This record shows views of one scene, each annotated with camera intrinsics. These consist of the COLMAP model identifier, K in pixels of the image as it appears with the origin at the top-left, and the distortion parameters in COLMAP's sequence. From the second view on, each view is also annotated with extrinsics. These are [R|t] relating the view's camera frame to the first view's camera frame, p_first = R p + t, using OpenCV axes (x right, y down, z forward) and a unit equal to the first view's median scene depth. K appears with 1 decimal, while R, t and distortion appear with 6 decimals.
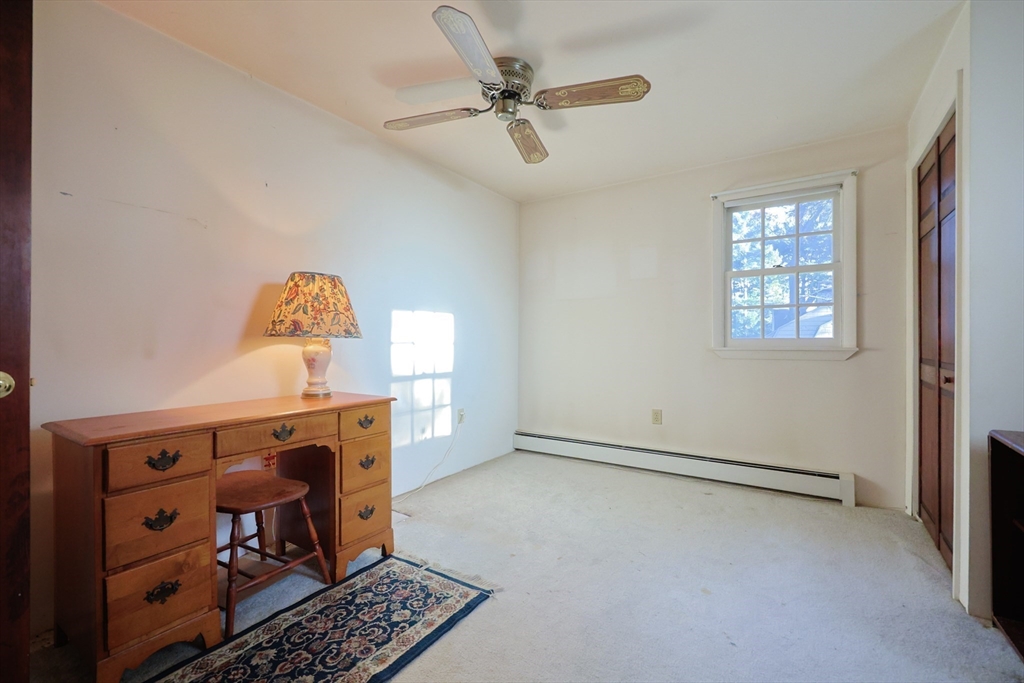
lens RADIAL K [[439.9, 0, 517.3], [0, 439.9, 343.3], [0, 0, 1]] dist [-0.002096, -0.001354]
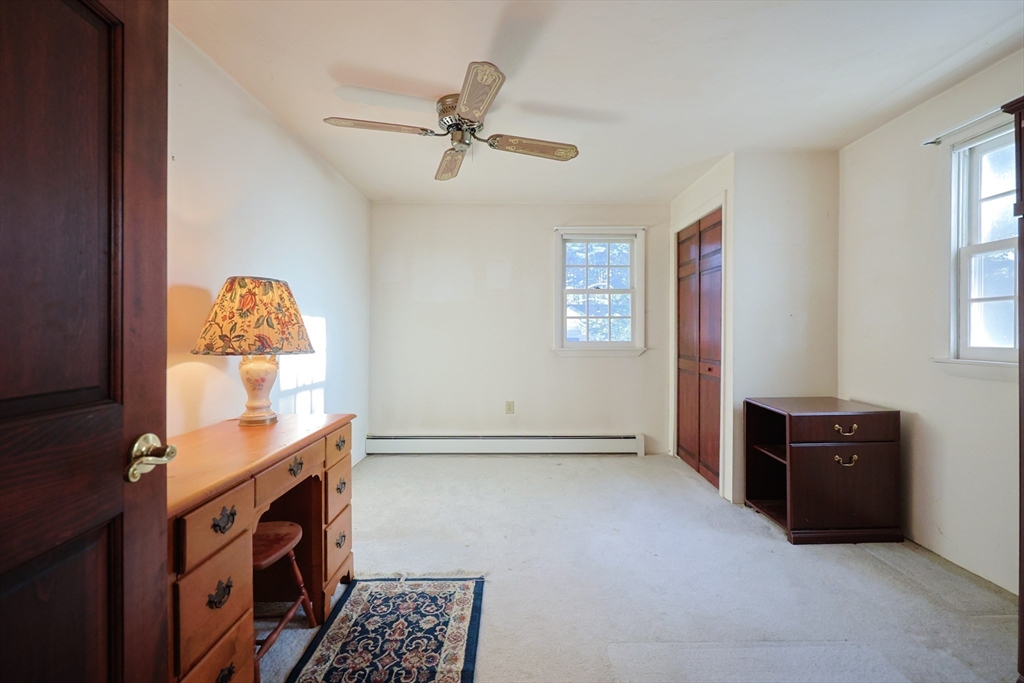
lens RADIAL K [[439.9, 0, 518.5], [0, 439.9, 336.2], [0, 0, 1]] dist [-0.002096, -0.001354]
pose [[0.831368, -0.005626, 0.555694, -0.531609], [0.003018, 0.999980, 0.005608, -0.051404], [-0.555714, -0.002985, 0.831368, 0.013436]]
